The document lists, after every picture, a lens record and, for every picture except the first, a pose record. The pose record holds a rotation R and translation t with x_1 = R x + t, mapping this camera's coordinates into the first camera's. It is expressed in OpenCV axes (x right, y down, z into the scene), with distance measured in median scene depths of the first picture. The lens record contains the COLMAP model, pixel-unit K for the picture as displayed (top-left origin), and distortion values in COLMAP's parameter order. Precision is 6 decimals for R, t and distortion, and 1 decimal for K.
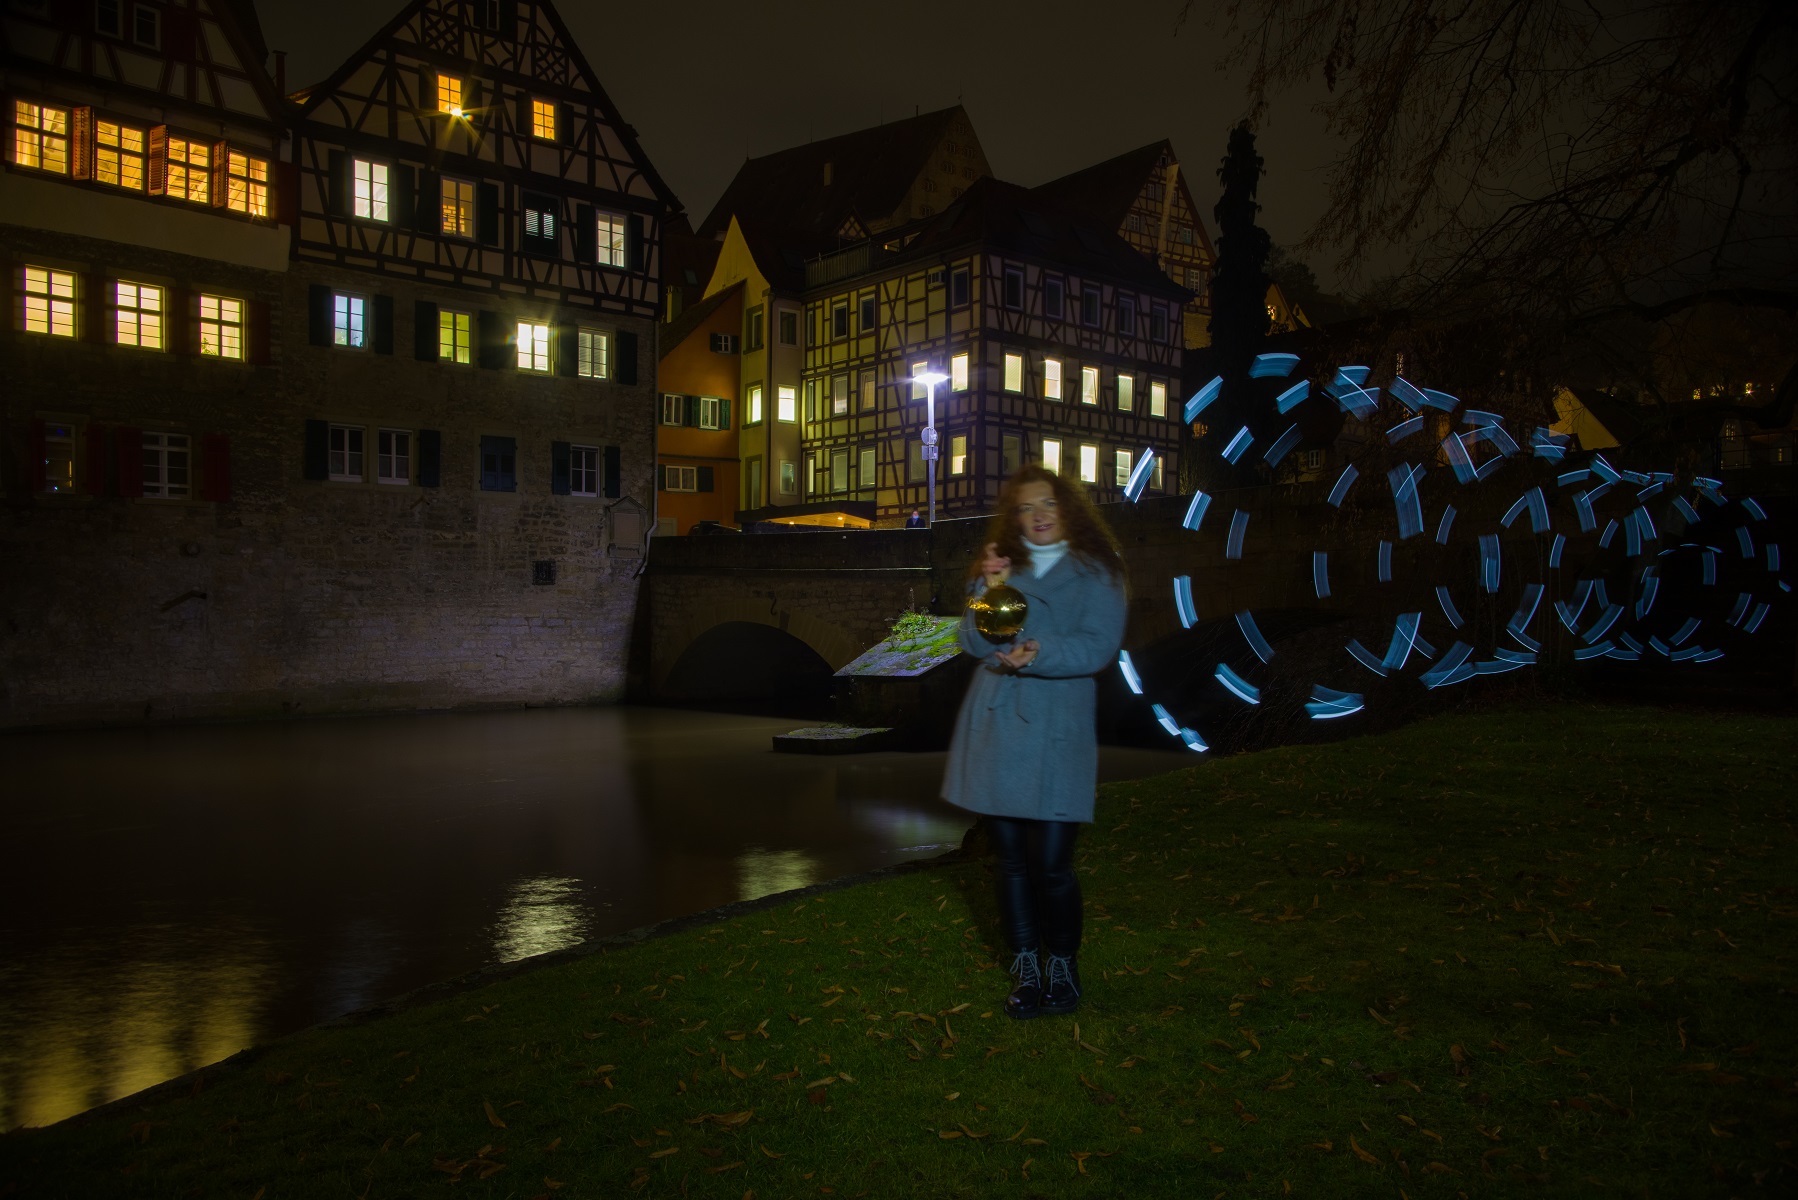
lens RADIAL K [[1390.6, 0, 894.5], [0, 1390.6, 629.0], [0, 0, 1]] dist [-0.053448, 0.088401]
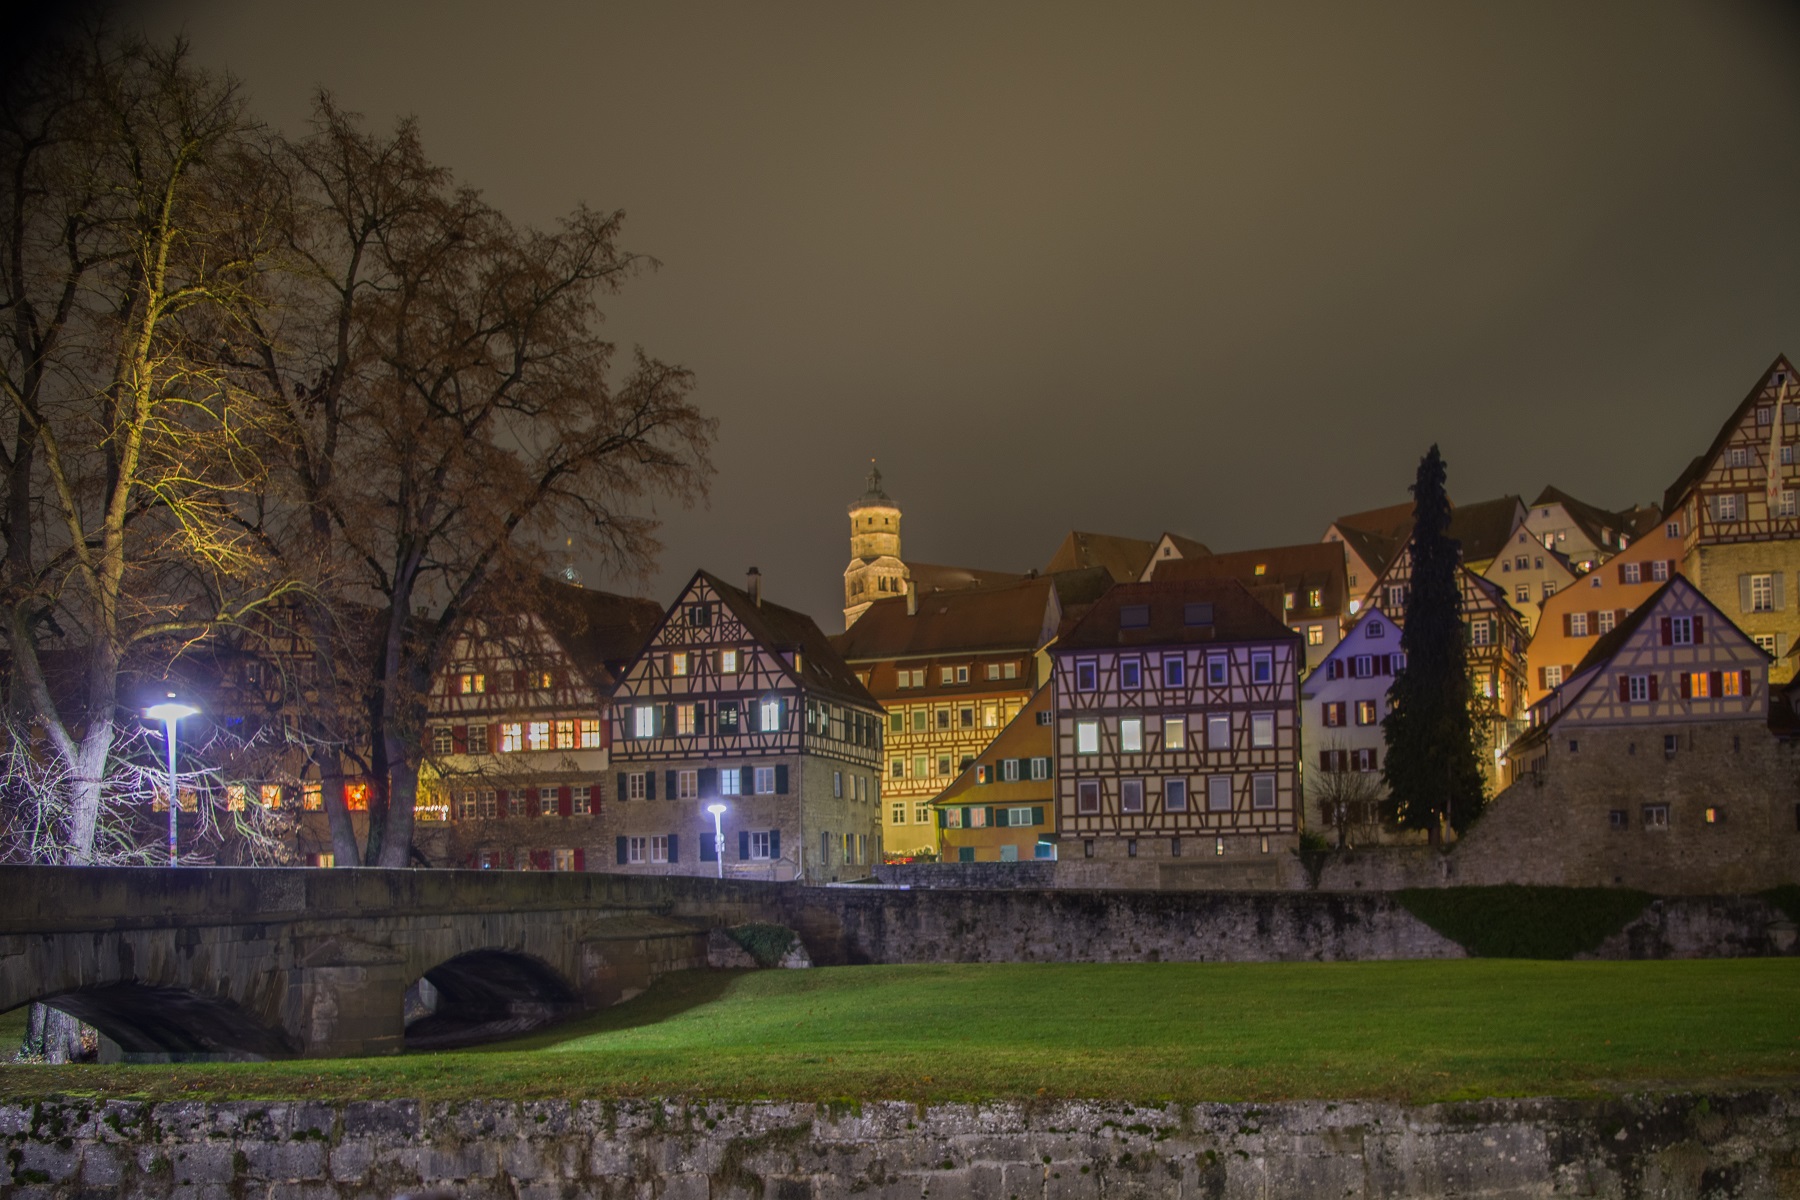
lens RADIAL K [[1464.1, 0, 963.6], [0, 1464.1, 852.8], [0, 0, 1]] dist [-0.077188, 0.044028]
pose [[0.621902, -0.033452, -0.782380, 1.489650], [0.023844, 0.999433, -0.023780, -0.052931], [0.782732, -0.003866, 0.622347, 0.011207]]
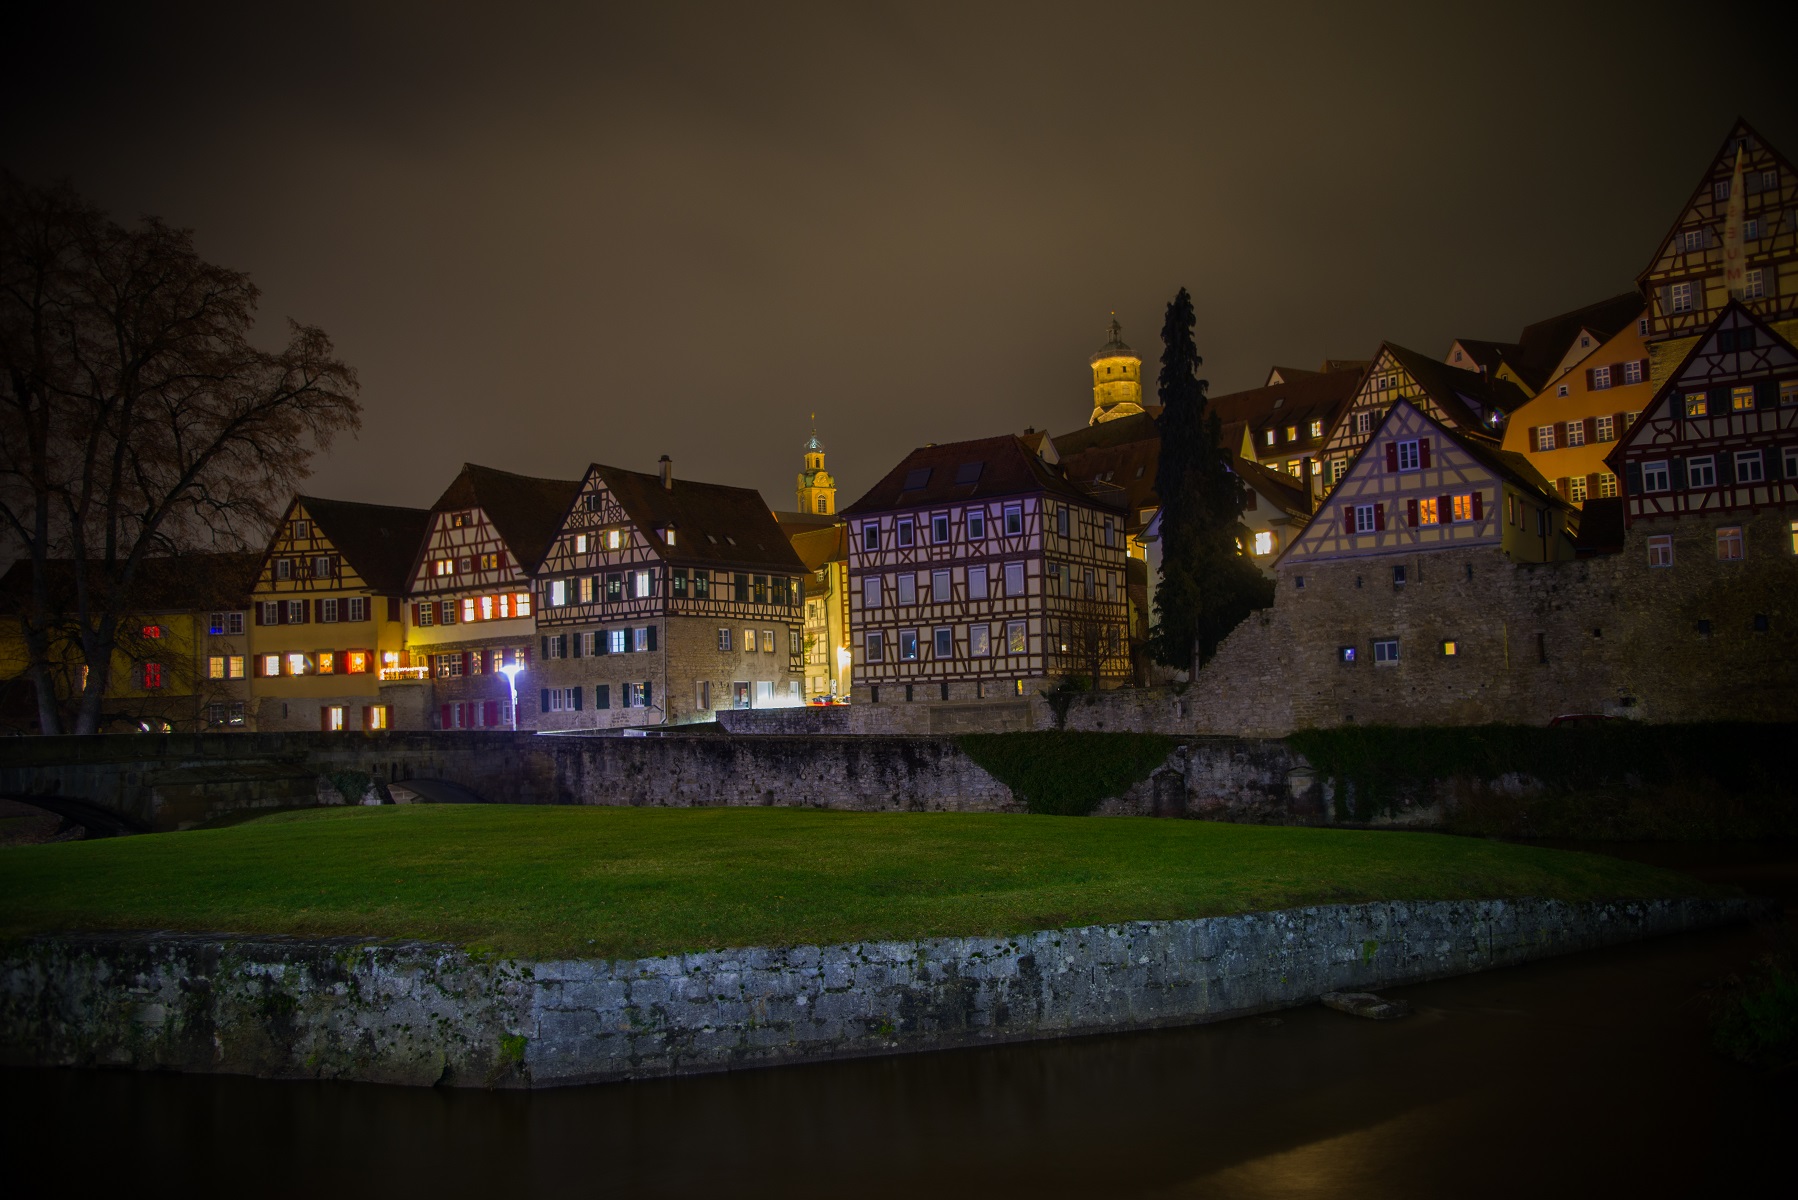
lens RADIAL K [[1390.6, 0, 920.5], [0, 1390.6, 643.4], [0, 0, 1]] dist [-0.053448, 0.088401]
pose [[0.321007, -0.067823, -0.944645, 1.996709], [0.035292, 0.997596, -0.059632, -0.051551], [0.946419, -0.014196, 0.322629, 0.742060]]
